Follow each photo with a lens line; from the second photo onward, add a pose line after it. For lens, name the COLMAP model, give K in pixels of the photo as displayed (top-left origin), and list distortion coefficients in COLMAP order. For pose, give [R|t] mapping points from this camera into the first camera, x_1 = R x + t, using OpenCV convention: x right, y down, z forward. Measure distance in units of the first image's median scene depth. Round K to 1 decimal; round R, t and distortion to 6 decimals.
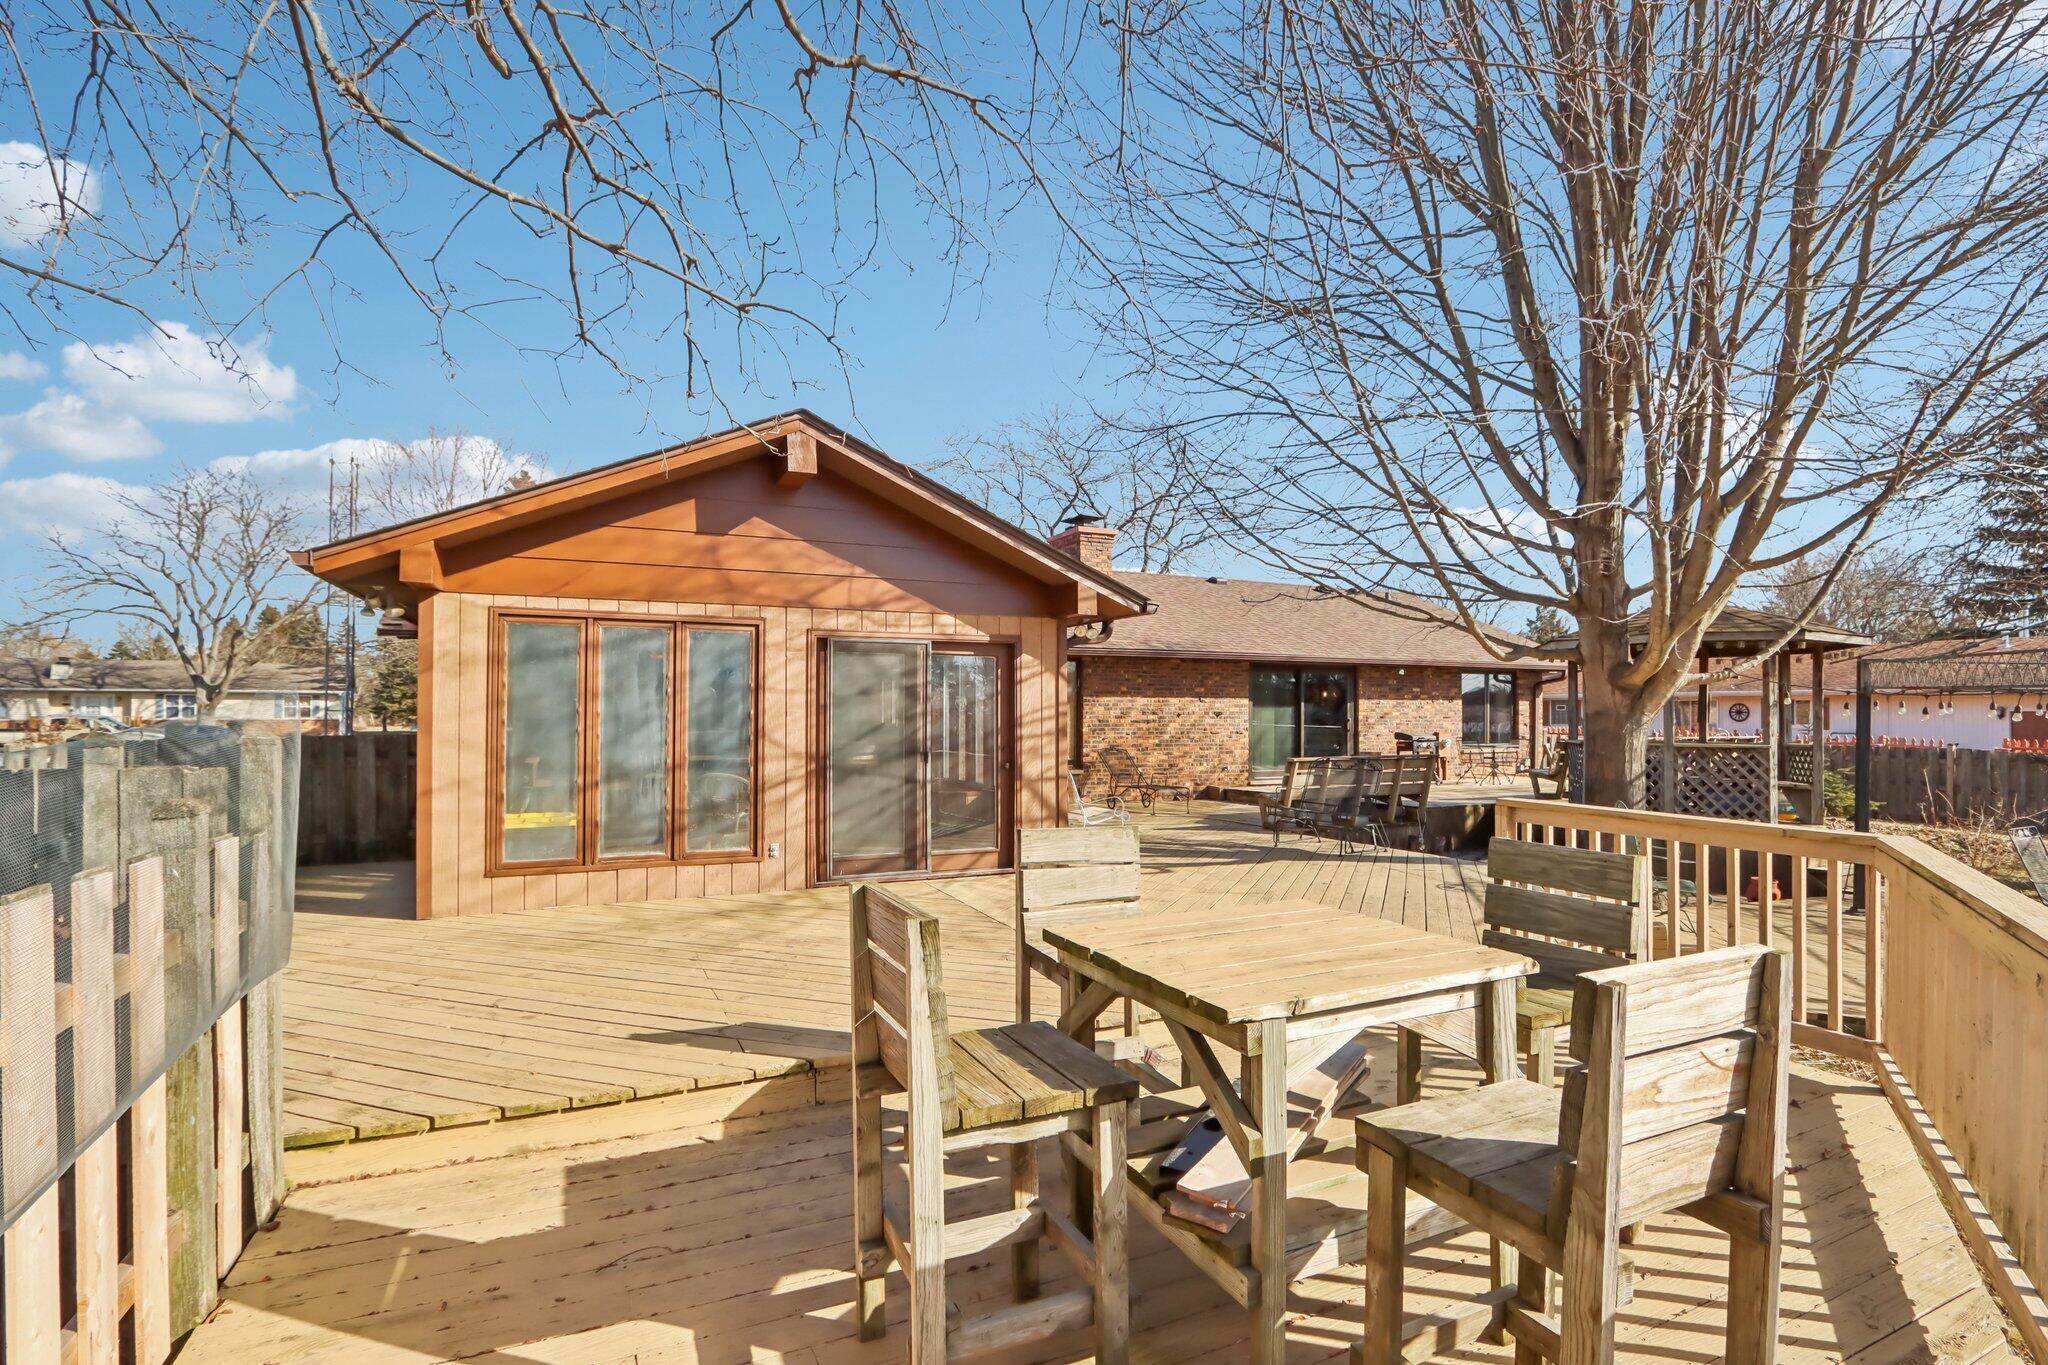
lens RADIAL K [[956.1, 0, 1022.7], [0, 956.1, 697.0], [0, 0, 1]] dist [-0.011653, -0.000595]
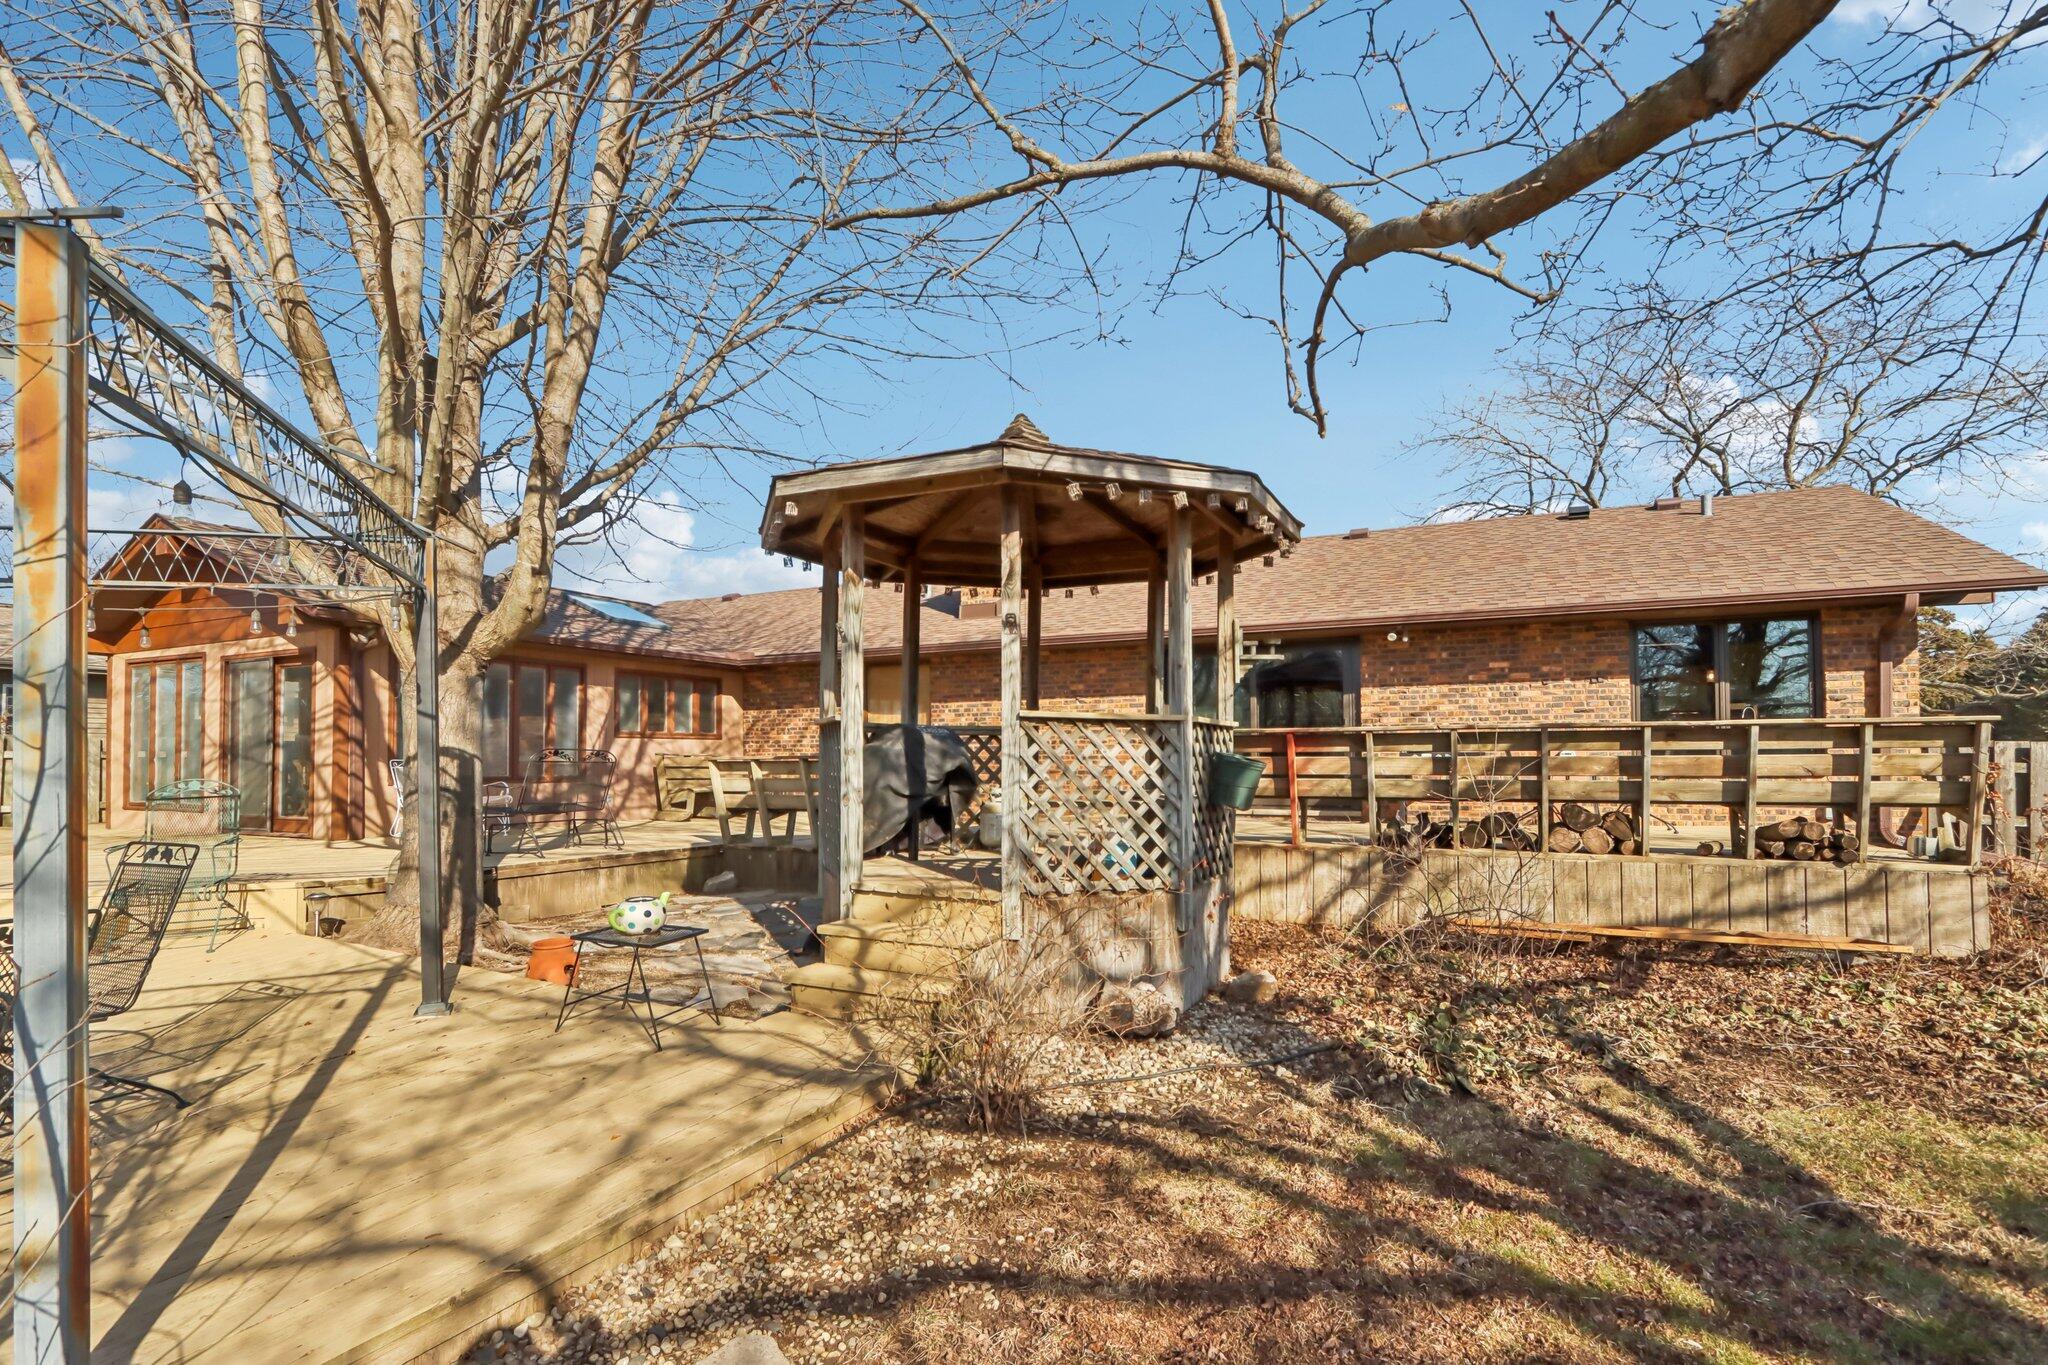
lens RADIAL K [[956.1, 0, 1058.8], [0, 956.1, 743.5], [0, 0, 1]] dist [-0.011653, -0.000595]
pose [[0.629659, -0.016650, -0.776693, 0.774222], [0.018487, 0.999808, -0.006445, 0.042672], [0.776652, -0.010301, 0.629846, 0.497932]]
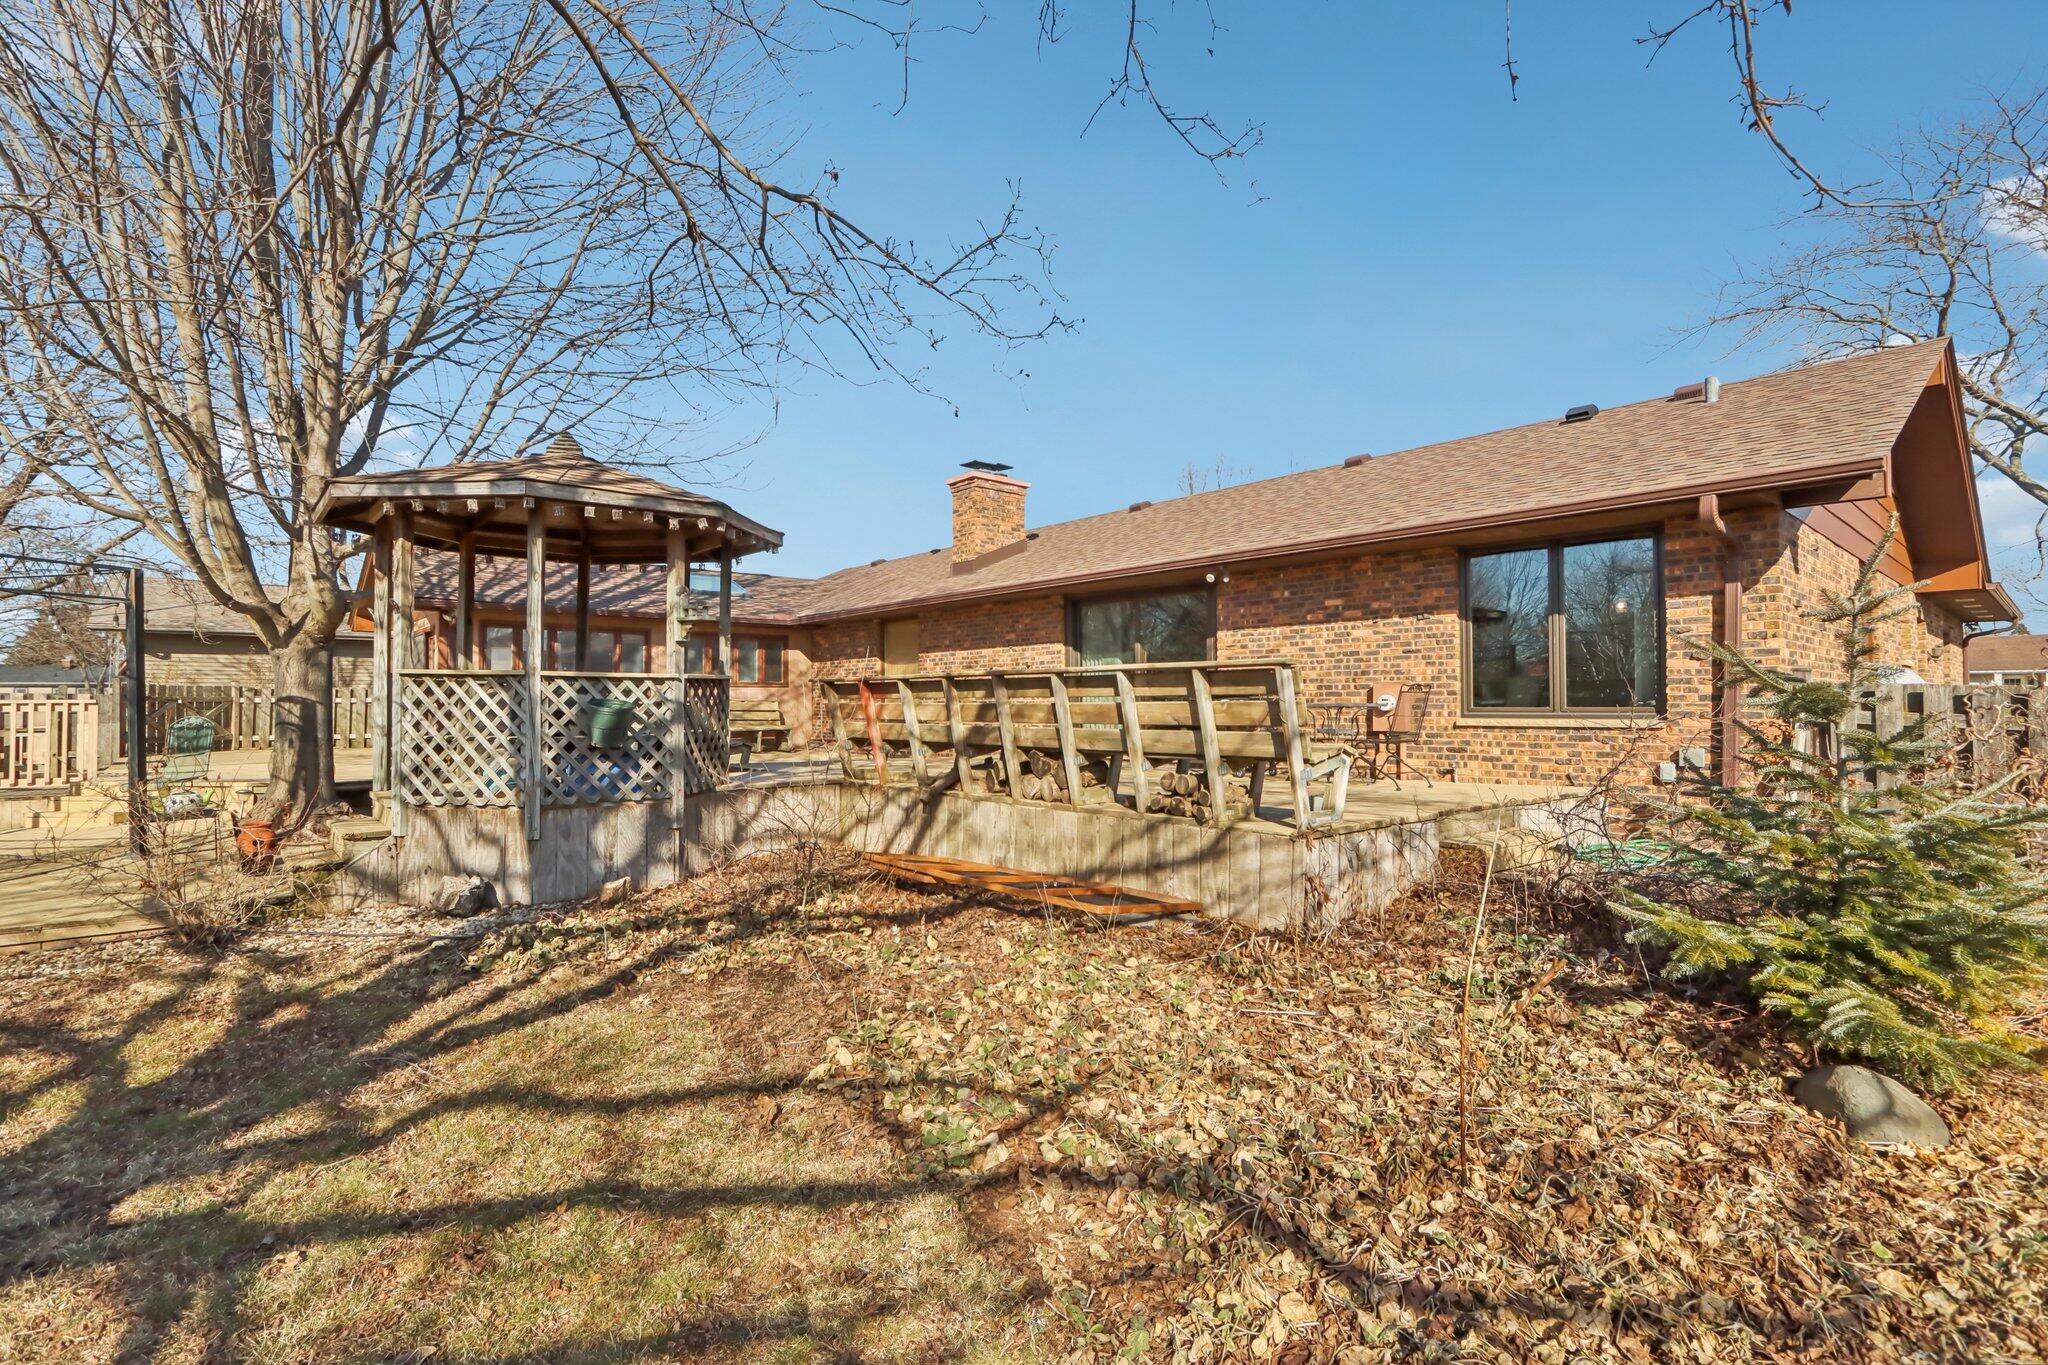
lens RADIAL K [[956.1, 0, 1038.0], [0, 956.1, 685.3], [0, 0, 1]] dist [-0.011653, -0.000595]
pose [[0.269121, -0.021990, -0.962855, 0.976197], [0.018970, 0.999666, -0.017529, 0.048623], [0.962920, -0.013548, 0.269448, 0.797801]]
